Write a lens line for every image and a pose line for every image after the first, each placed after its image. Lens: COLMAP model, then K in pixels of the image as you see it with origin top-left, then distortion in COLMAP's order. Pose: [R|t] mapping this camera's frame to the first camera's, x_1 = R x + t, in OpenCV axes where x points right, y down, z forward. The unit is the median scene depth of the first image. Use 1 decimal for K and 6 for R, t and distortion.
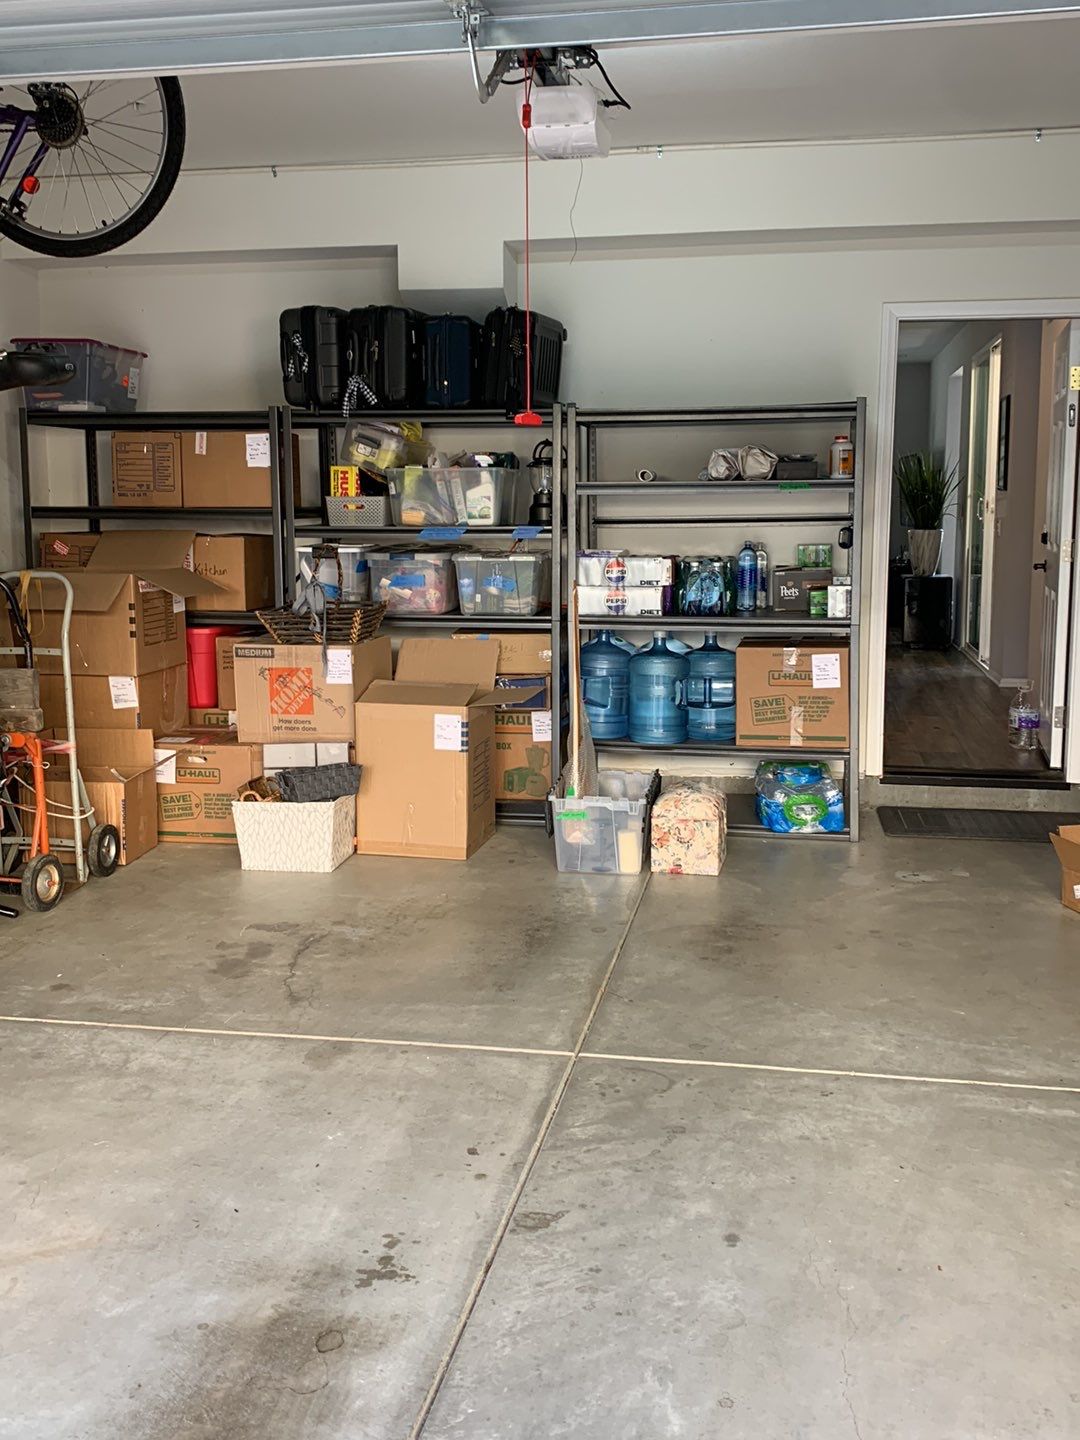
lens RADIAL K [[1391.8, 0, 546.8], [0, 1391.8, 675.4], [0, 0, 1]] dist [0.192688, -0.550211]
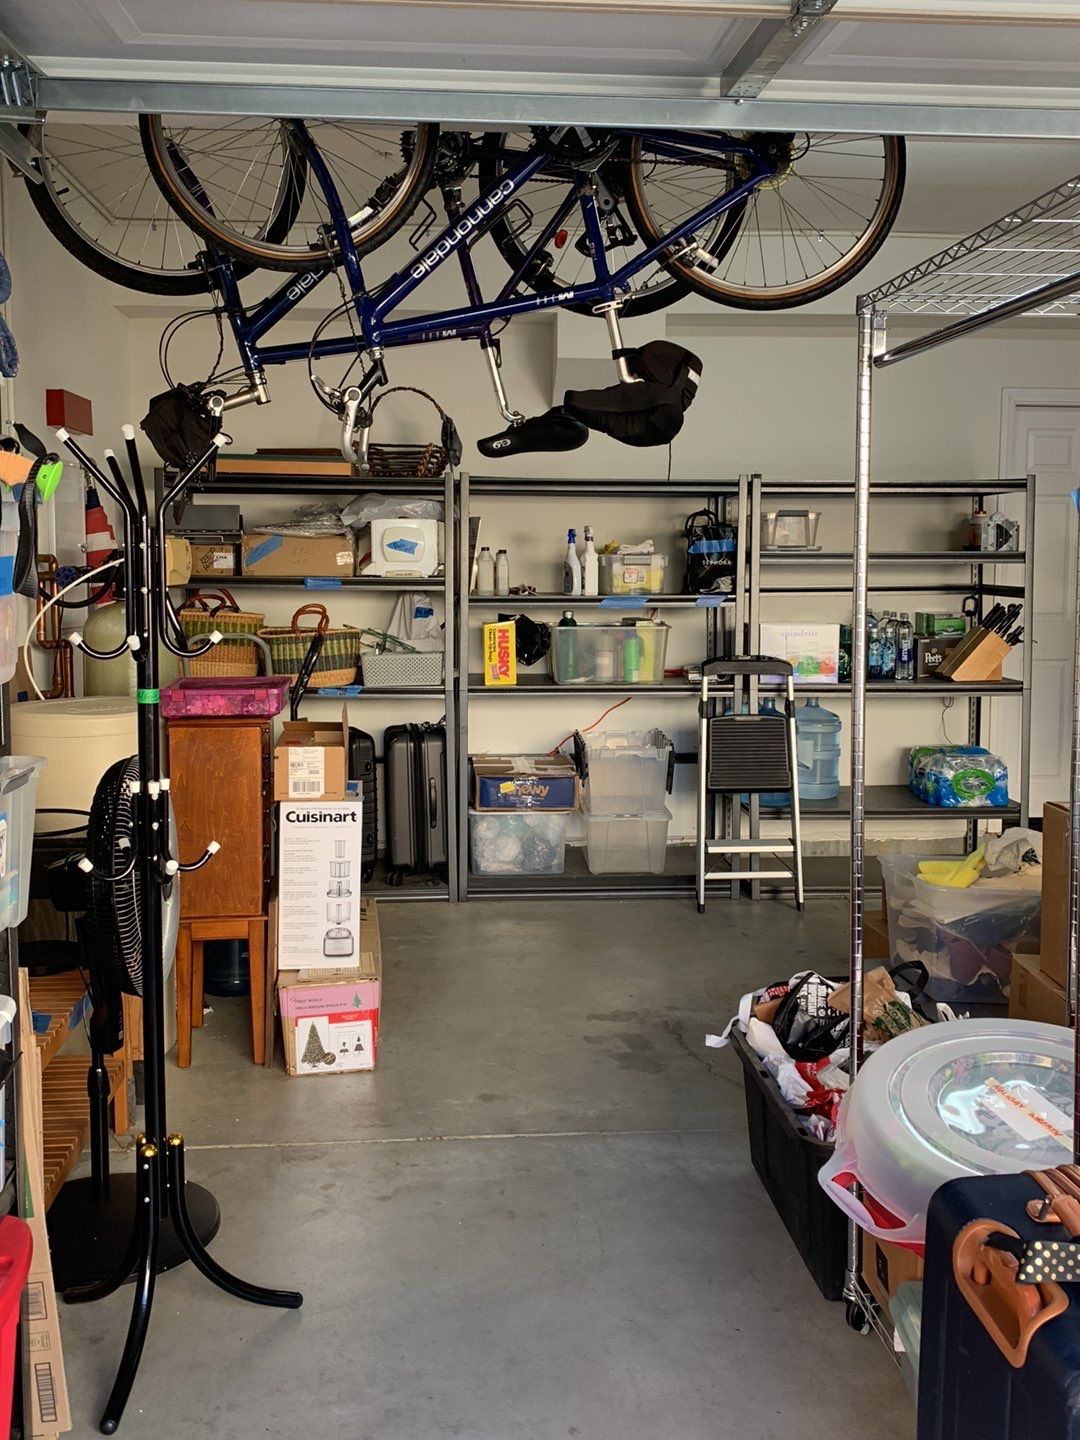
lens RADIAL K [[1397.6, 0, 547.8], [0, 1397.6, 675.8], [0, 0, 1]] dist [0.083342, -0.146524]
pose [[0.966905, -0.014997, 0.254694, -0.416890], [0.026951, 0.998689, -0.043510, -0.009796], [-0.253707, 0.048934, 0.966042, 0.073363]]
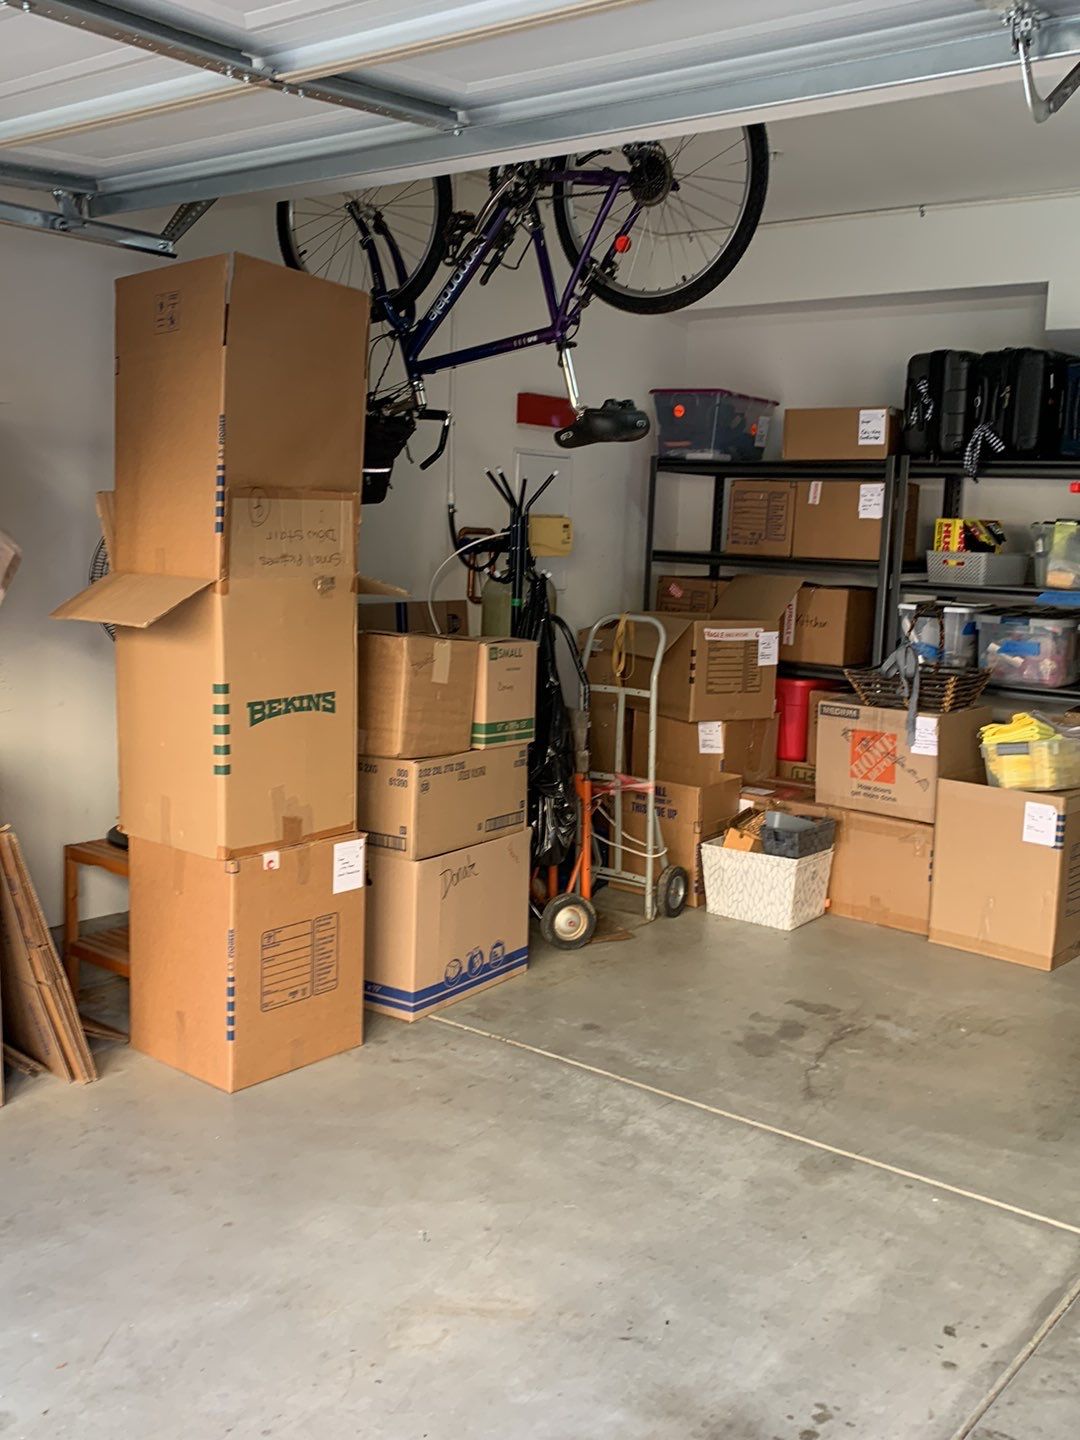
lens RADIAL K [[1397.6, 0, 547.8], [0, 1397.6, 675.8], [0, 0, 1]] dist [0.083342, -0.146524]
pose [[0.885508, 0.086724, -0.456459, 0.052277], [-0.098160, 0.995170, -0.001350, -0.020821], [0.454137, 0.046001, 0.889744, 0.060040]]
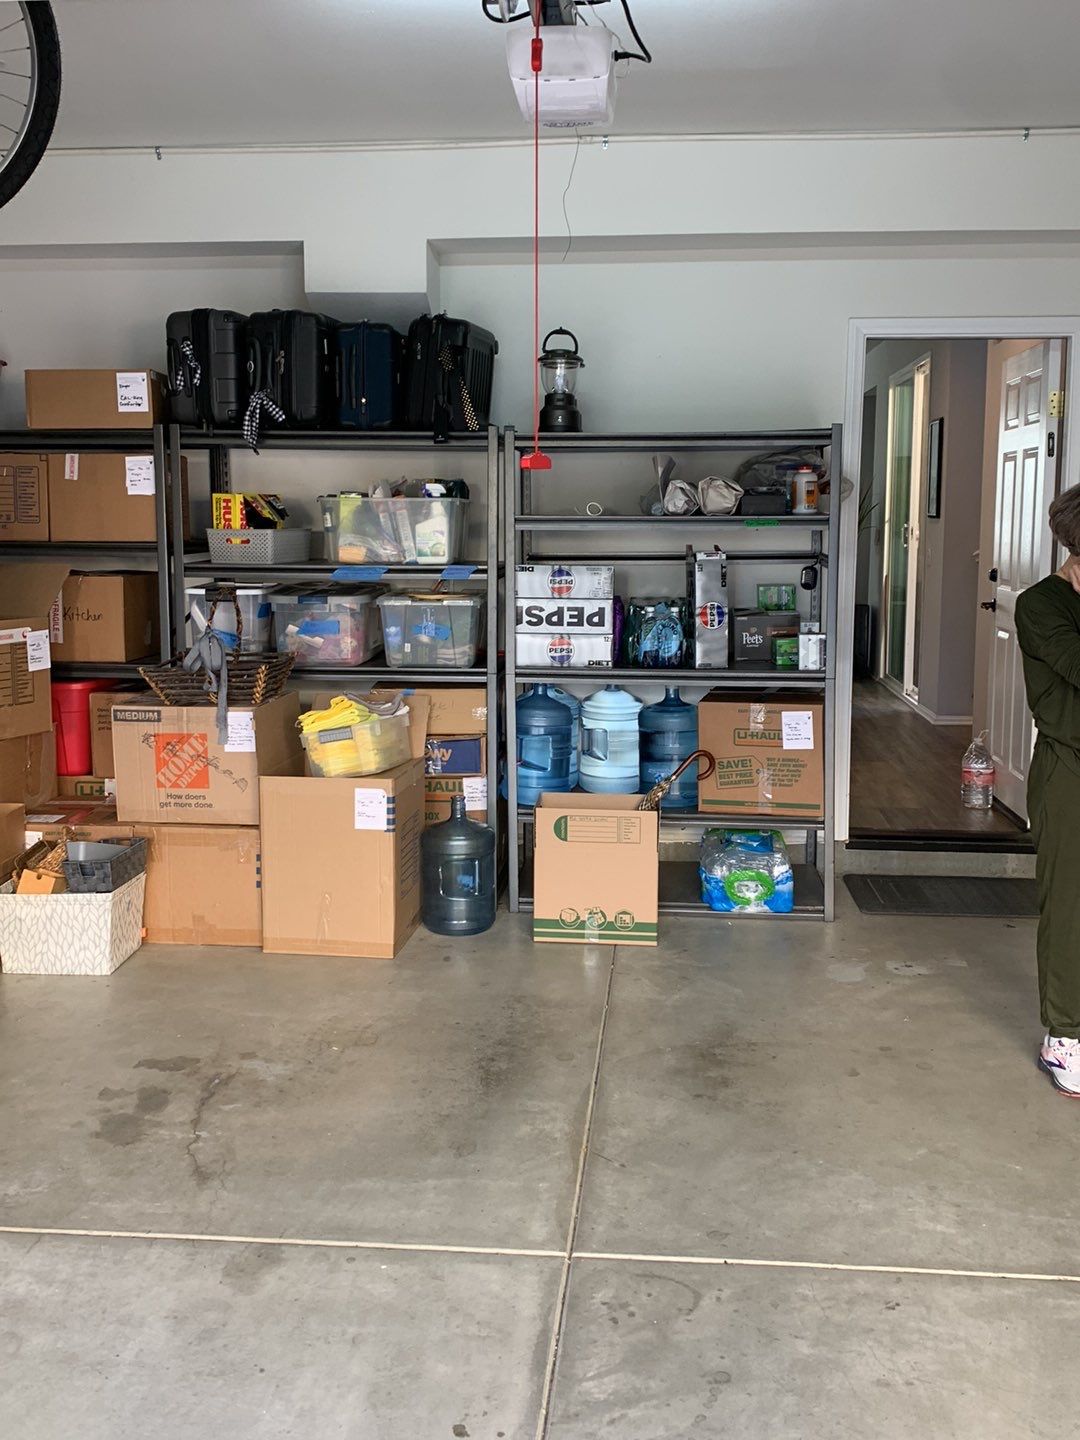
lens RADIAL K [[1397.6, 0, 547.8], [0, 1397.6, 675.8], [0, 0, 1]] dist [0.083342, -0.146524]
pose [[0.995678, -0.005368, 0.092715, -0.043137], [0.005911, 0.999967, -0.005591, -0.035915], [-0.092682, 0.006115, 0.995677, 0.141172]]
